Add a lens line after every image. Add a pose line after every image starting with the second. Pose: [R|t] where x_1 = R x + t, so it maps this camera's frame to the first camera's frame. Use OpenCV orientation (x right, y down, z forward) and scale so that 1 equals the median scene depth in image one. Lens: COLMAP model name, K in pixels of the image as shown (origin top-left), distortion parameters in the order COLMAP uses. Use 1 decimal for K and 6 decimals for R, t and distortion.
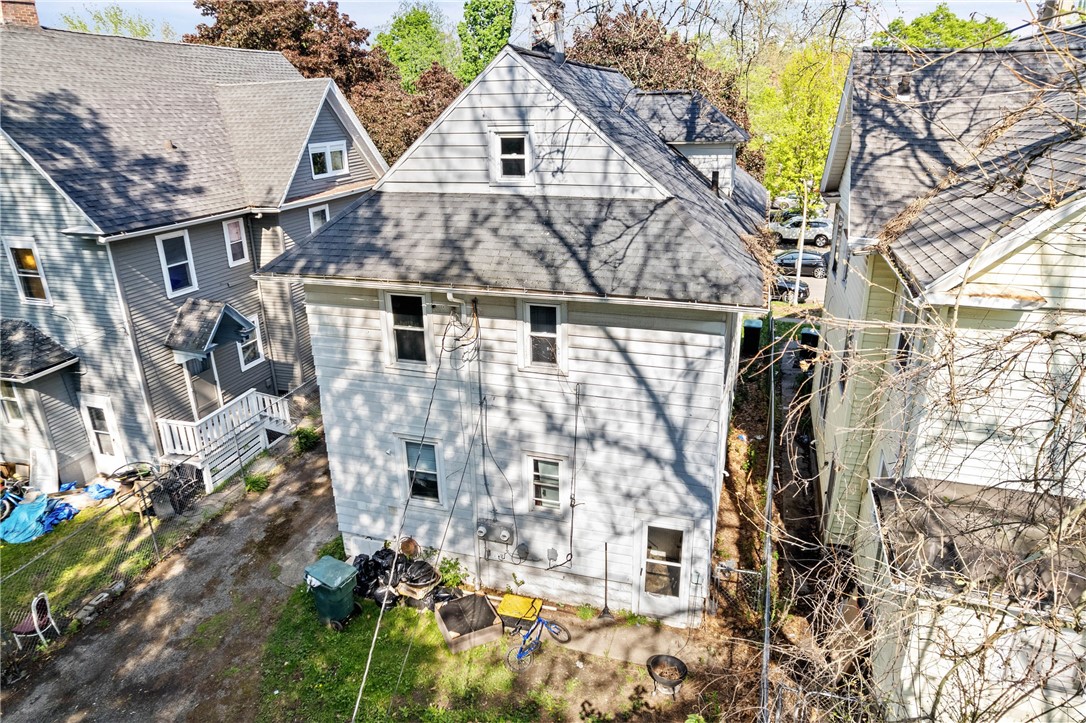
lens RADIAL K [[682.0, 0, 543.0], [0, 682.0, 361.5], [0, 0, 1]] dist [0.022048, -0.074819]
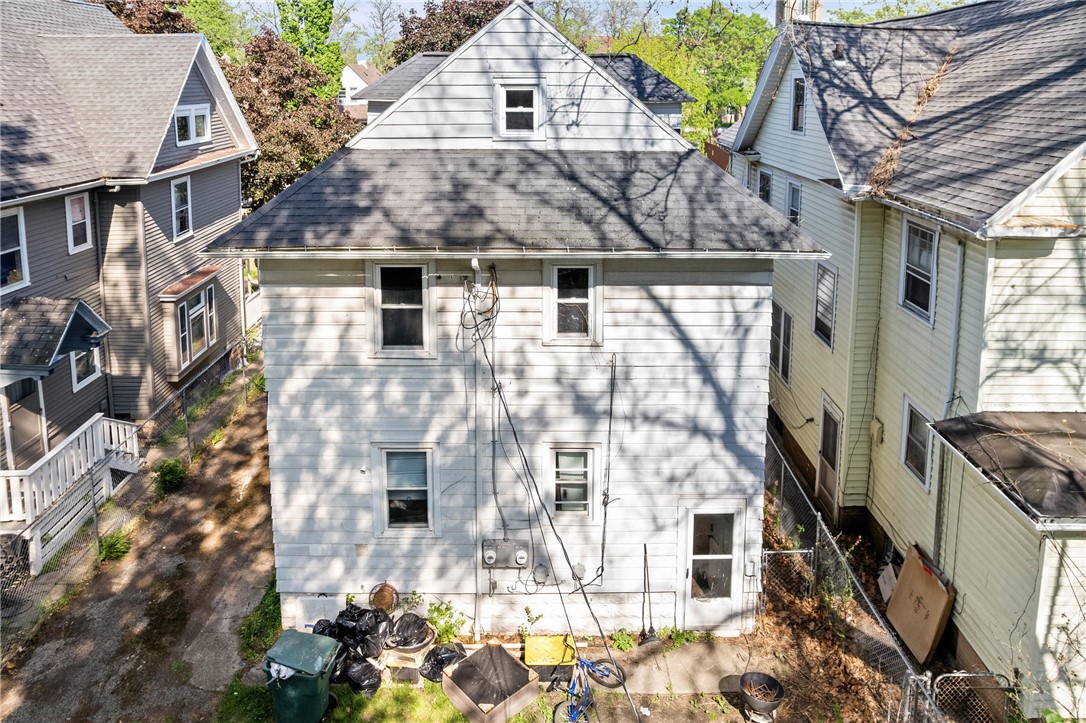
lens RADIAL K [[726.7, 0, 542.1], [0, 726.7, 180.2], [0, 0, 1]] dist [-0.000944, 0.001294]
pose [[0.953682, -0.020403, 0.300123, -0.300835], [0.088507, 0.972568, -0.215124, 0.007856], [-0.287500, 0.231723, 0.929327, 0.091629]]
